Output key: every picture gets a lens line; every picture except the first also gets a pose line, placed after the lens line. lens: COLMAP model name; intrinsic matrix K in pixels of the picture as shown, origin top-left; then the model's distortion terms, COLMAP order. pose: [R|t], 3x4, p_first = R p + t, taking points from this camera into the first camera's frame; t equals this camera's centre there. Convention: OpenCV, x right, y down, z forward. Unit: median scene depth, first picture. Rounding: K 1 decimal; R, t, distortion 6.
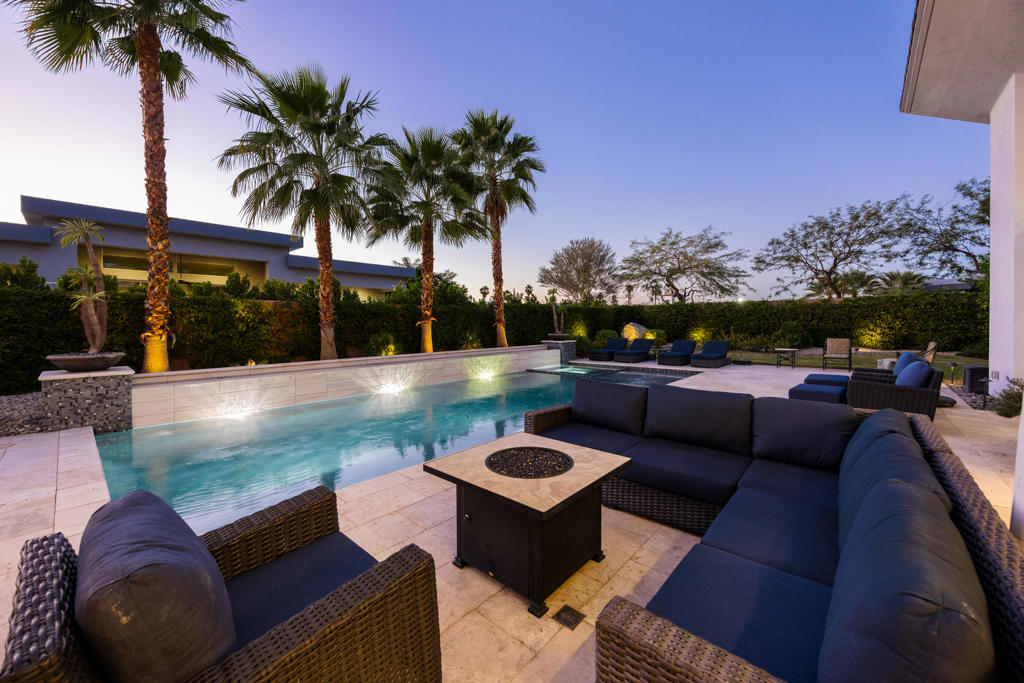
lens RADIAL K [[395.4, 0, 521.2], [0, 395.4, 327.3], [0, 0, 1]] dist [-0.003837, -0.000288]
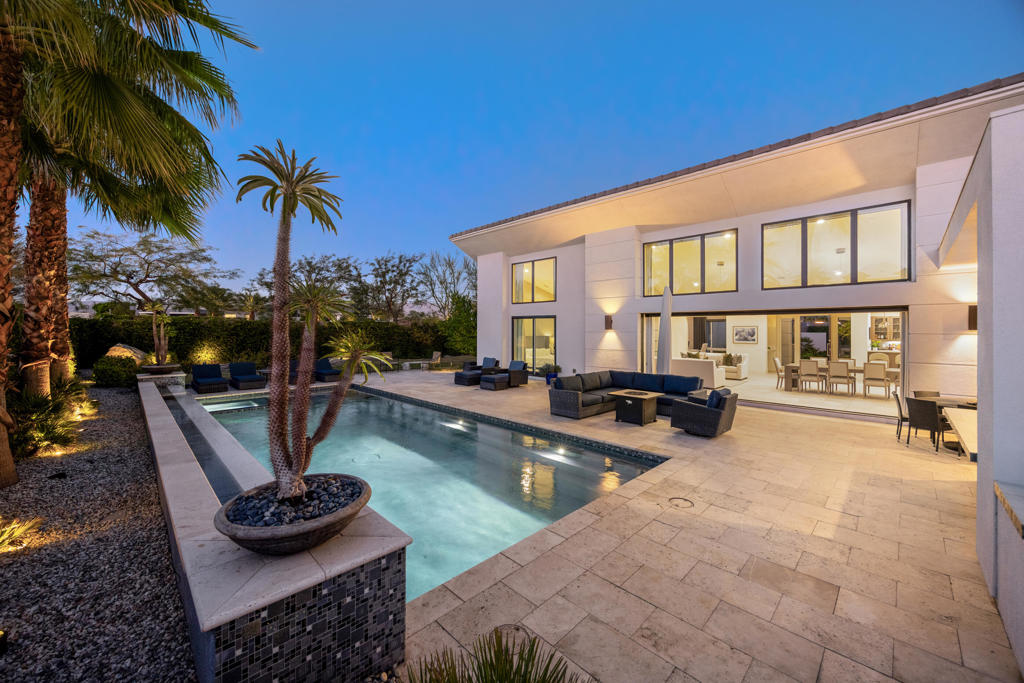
lens RADIAL K [[391.2, 0, 514.4], [0, 391.2, 328.8], [0, 0, 1]] dist [-0.006980, -0.000038]
pose [[0.075361, 0.006890, 0.997133, -0.690887], [0.010895, 0.999911, -0.007733, -0.045310], [-0.997097, 0.011446, 0.075279, 0.348688]]
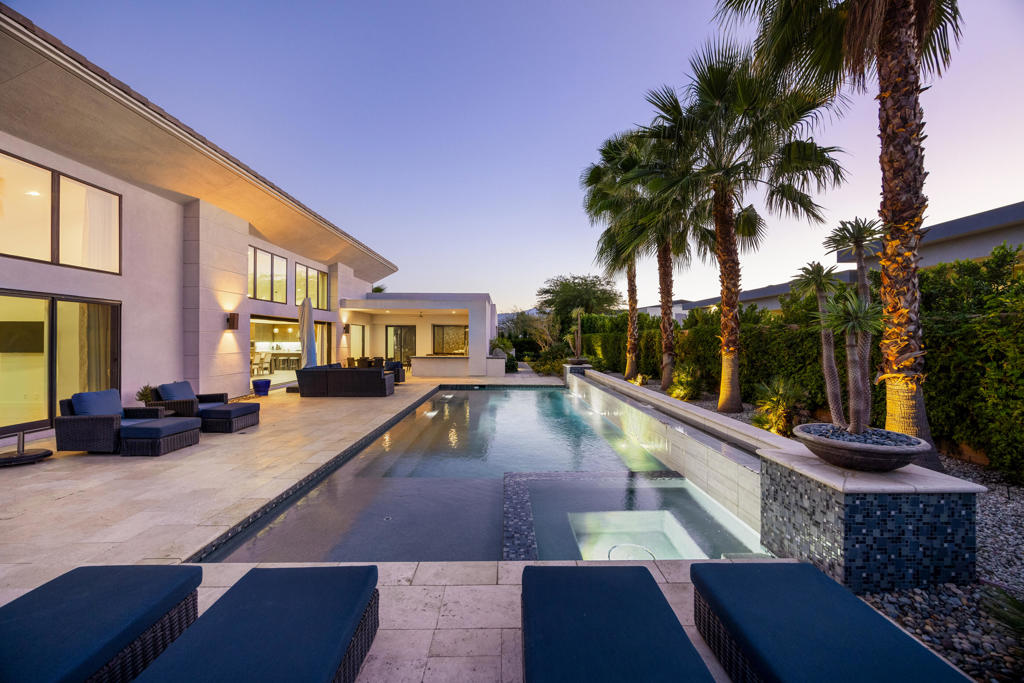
lens RADIAL K [[391.4, 0, 514.8], [0, 391.4, 340.5], [0, 0, 1]] dist [-0.003751, 0.000015]
pose [[-0.748483, 0.004040, -0.663142, 0.440948], [-0.006625, 0.999886, 0.013569, -0.040420], [0.663121, 0.014550, -0.748371, 1.245463]]
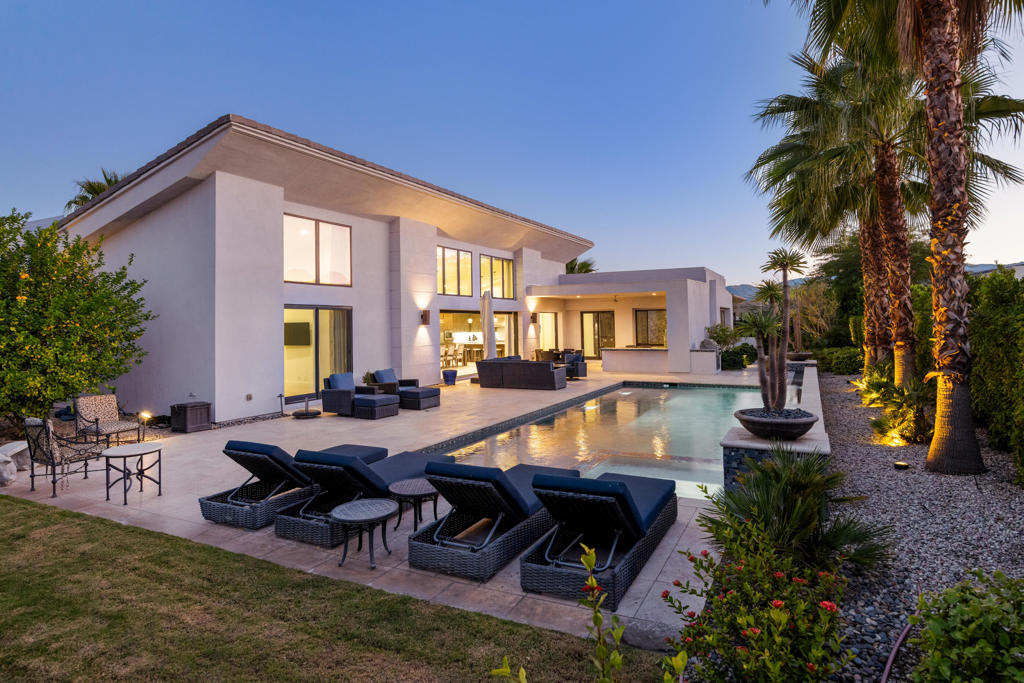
lens RADIAL K [[573.3, 0, 540.5], [0, 573.3, 318.5], [0, 0, 1]] dist [-0.000054, -0.000013]
pose [[-0.965700, 0.015679, -0.259185, 0.428243], [0.015230, 0.999877, 0.003743, -0.065467], [0.259212, -0.000333, -0.965820, 1.645098]]
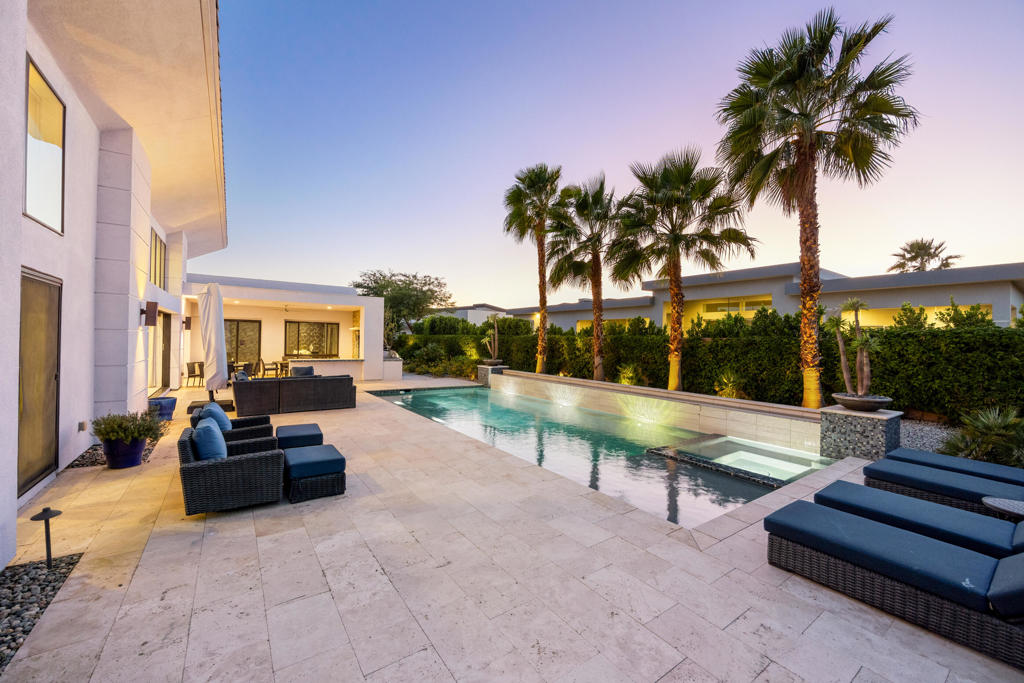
lens RADIAL K [[401.9, 0, 512.0], [0, 401.9, 341.5], [0, 0, 1]] dist [0.000346, -0.000053]
pose [[-0.244338, 0.003219, -0.969685, 0.789227], [-0.029484, 0.999507, 0.010747, -0.047780], [0.969242, 0.031216, -0.244123, 0.858232]]
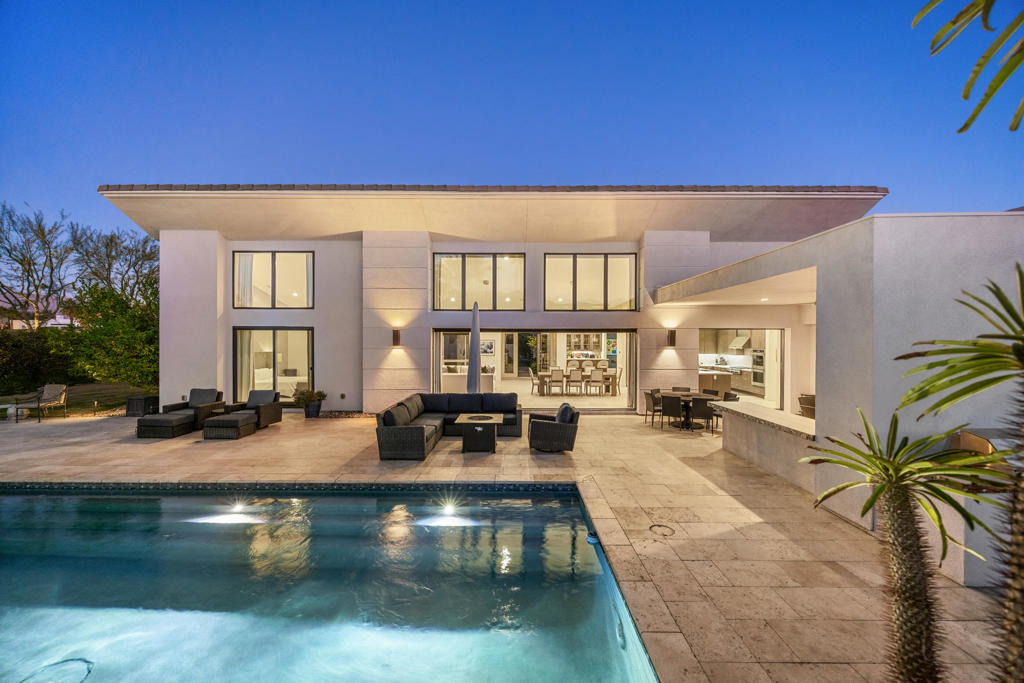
lens RADIAL K [[391.4, 0, 514.8], [0, 391.4, 340.5], [0, 0, 1]] dist [-0.003751, 0.000015]
pose [[-0.651636, 0.003670, 0.758523, -0.503317], [0.010682, 0.999934, 0.004339, -0.060714], [-0.758457, 0.010930, -0.651632, 0.552562]]
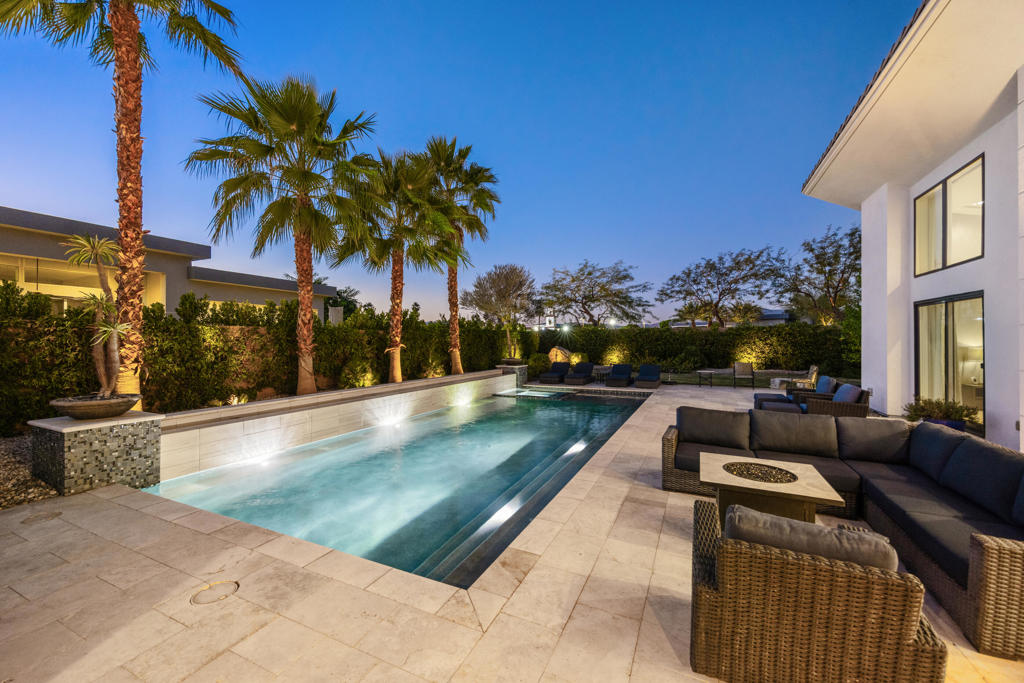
lens RADIAL K [[401.9, 0, 512.0], [0, 401.9, 341.5], [0, 0, 1]] dist [0.000346, -0.000053]
pose [[0.963176, 0.005385, 0.268817, -0.228372], [-0.002208, 0.999924, -0.012121, -0.019512], [-0.268861, 0.011082, 0.963115, -0.025840]]
